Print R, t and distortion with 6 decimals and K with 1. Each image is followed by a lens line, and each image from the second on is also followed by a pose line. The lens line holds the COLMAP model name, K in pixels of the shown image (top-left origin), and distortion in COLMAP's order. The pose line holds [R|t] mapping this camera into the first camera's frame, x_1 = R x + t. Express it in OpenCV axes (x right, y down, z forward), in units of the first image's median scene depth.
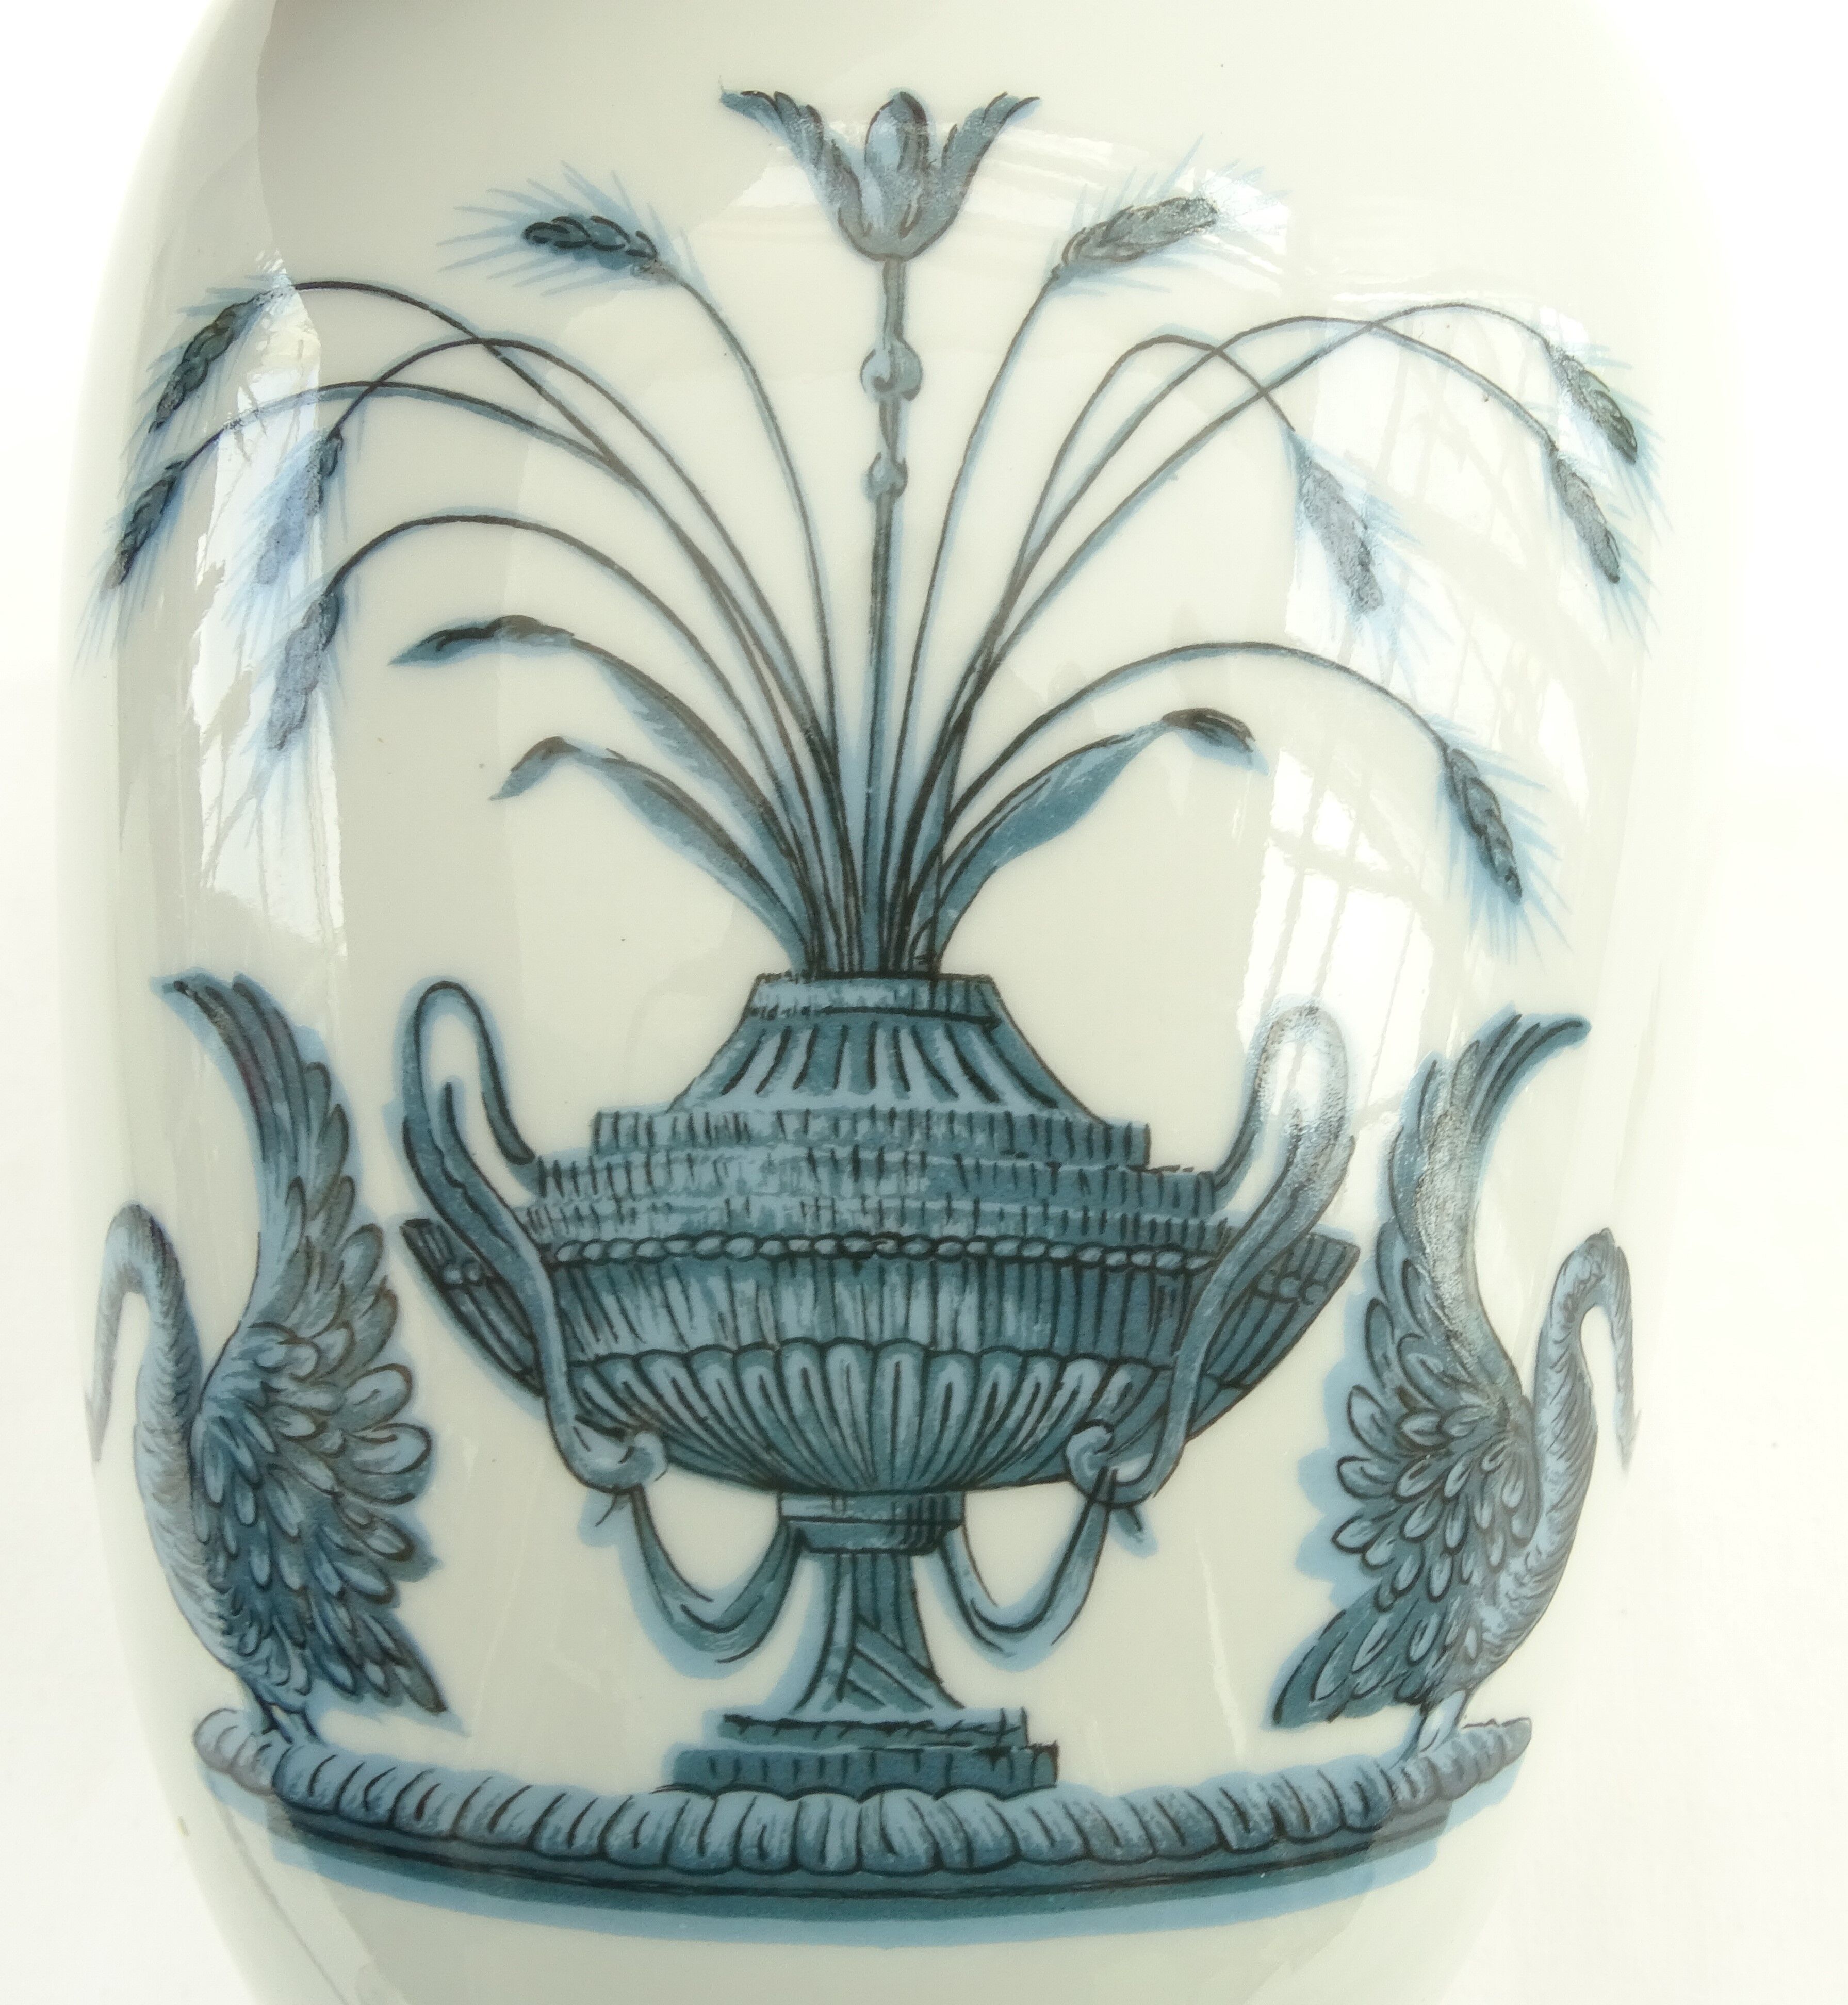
lens RADIAL K [[1934.5, 0, 979.8], [0, 1934.5, 1008.9], [0, 0, 1]] dist [0.004052, -0.011142]
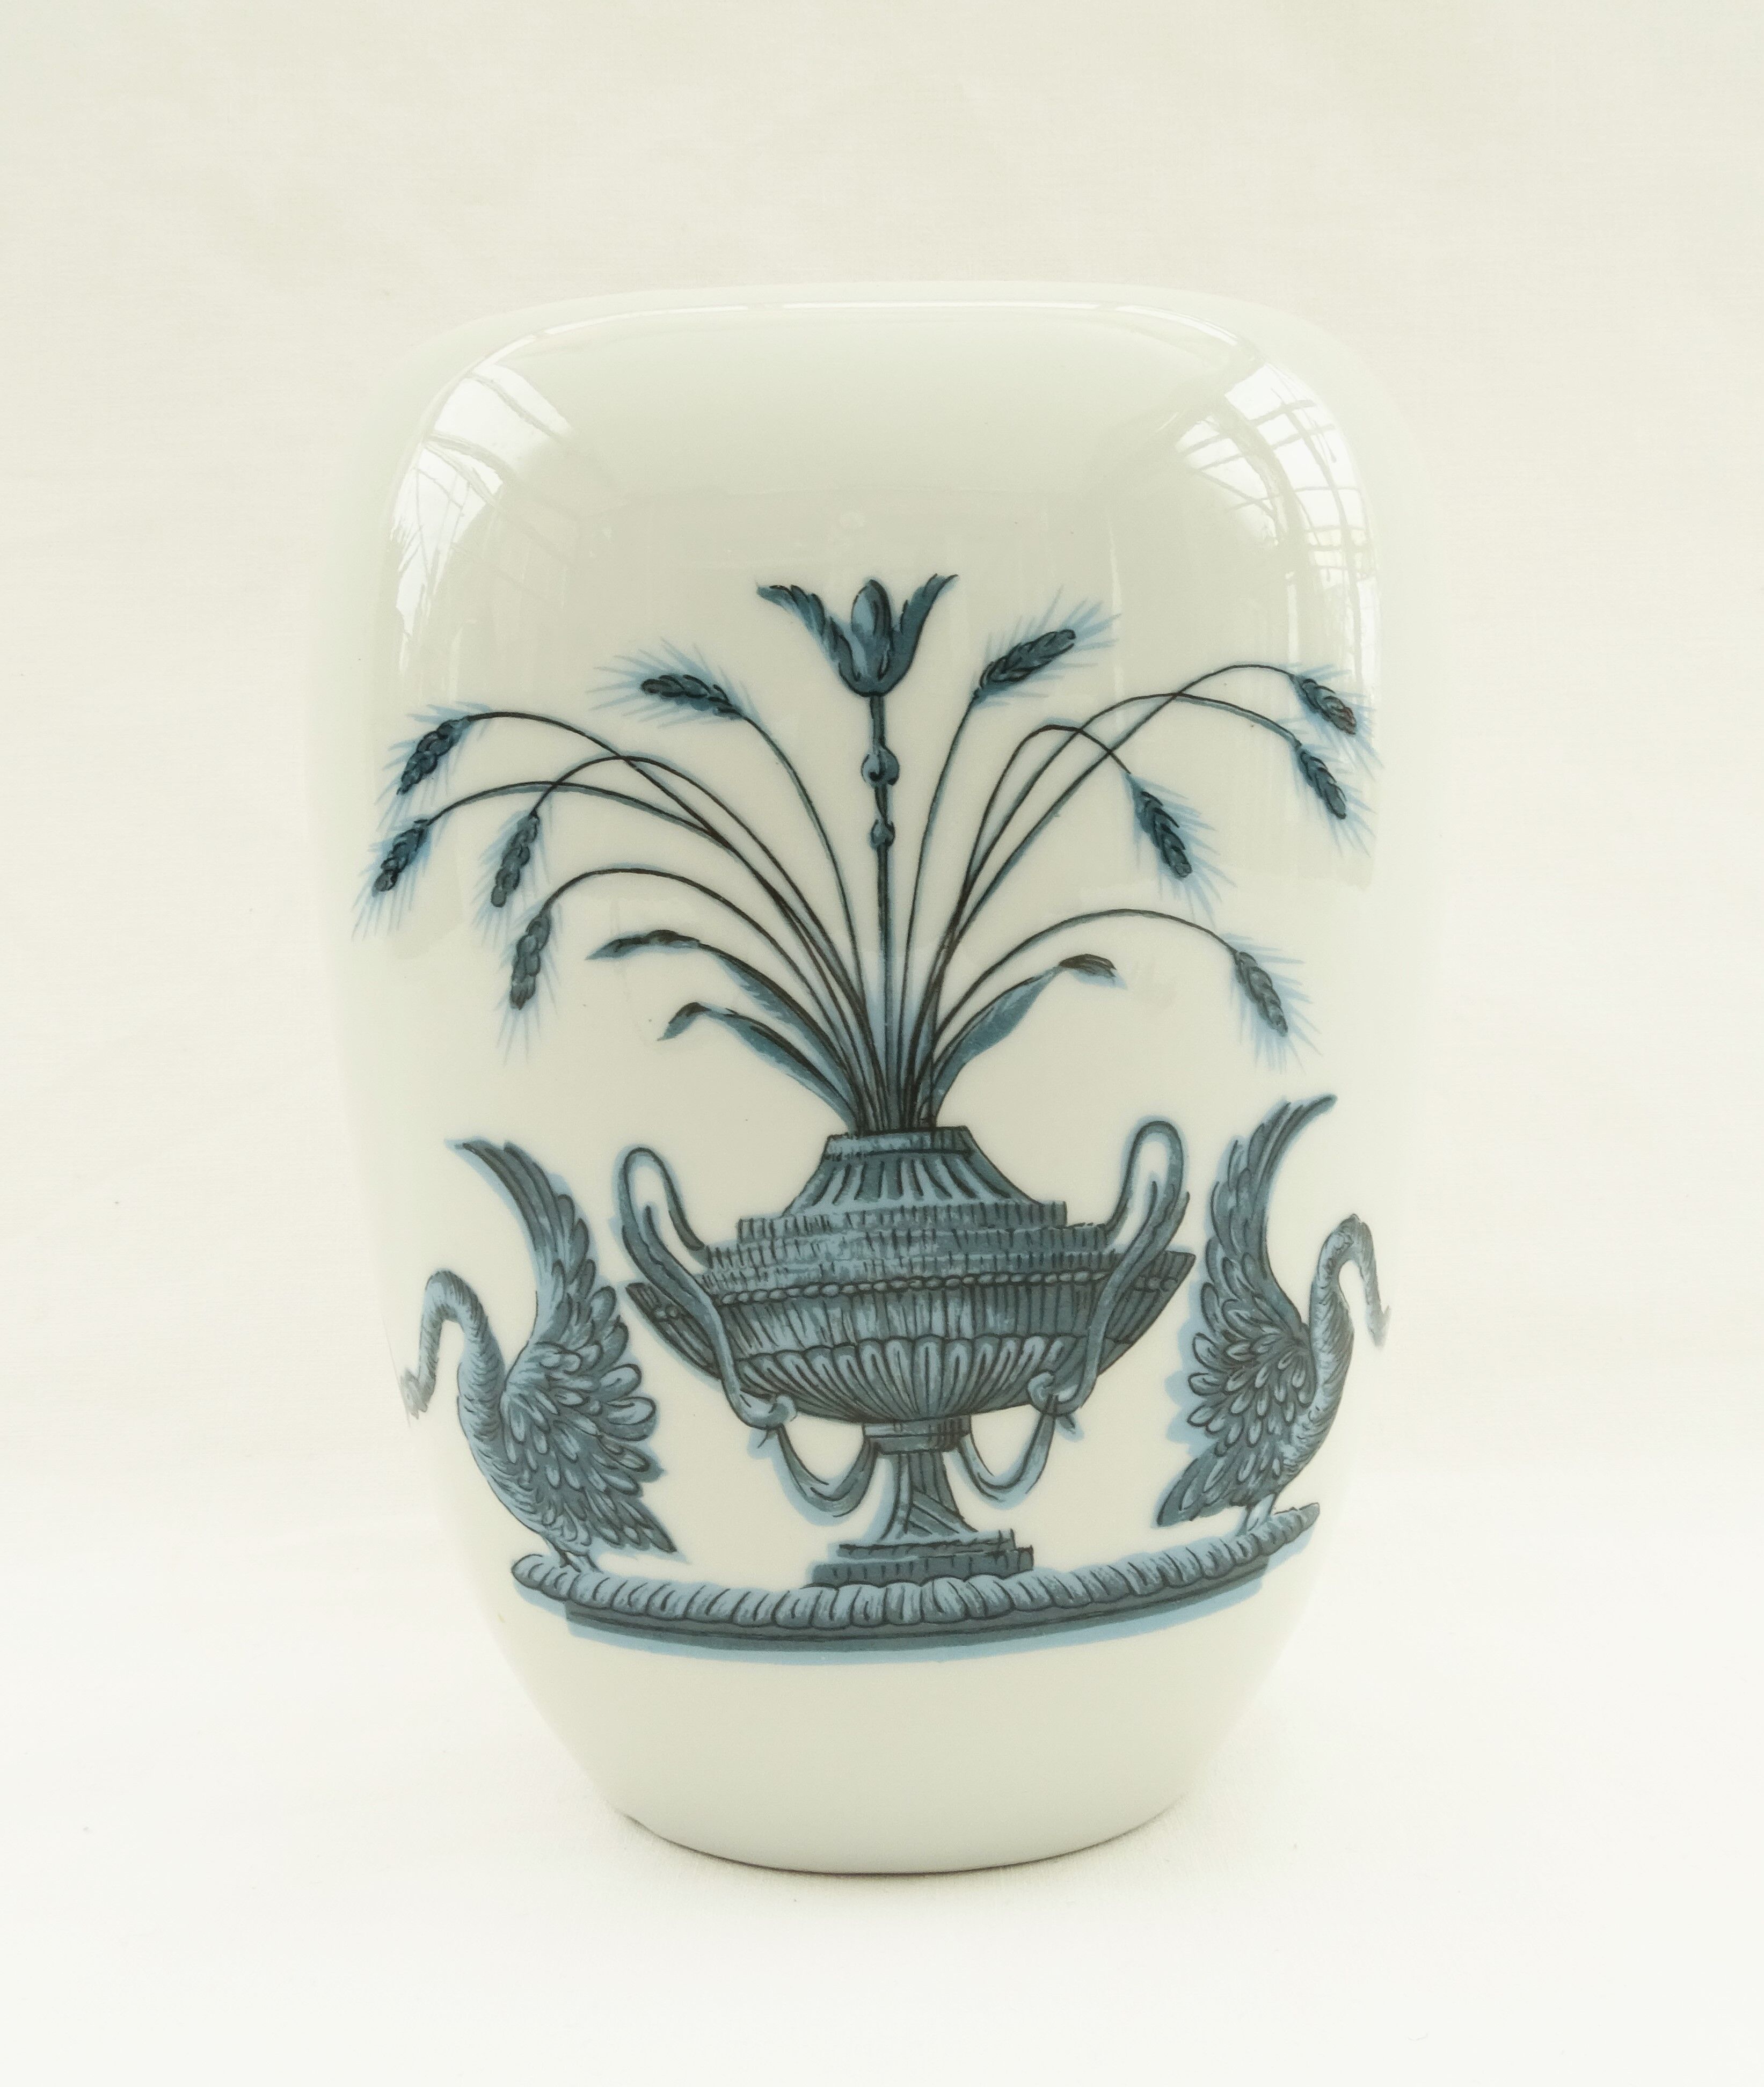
lens RADIAL K [[2026.3, 0, 790.3], [0, 2026.3, 1067.4], [0, 0, 1]] dist [-0.009451, -0.007323]
pose [[0.996201, -0.076641, -0.041349, -0.067891], [0.083009, 0.979258, 0.184835, -0.392154], [0.026325, -0.187566, 0.981899, -0.702252]]
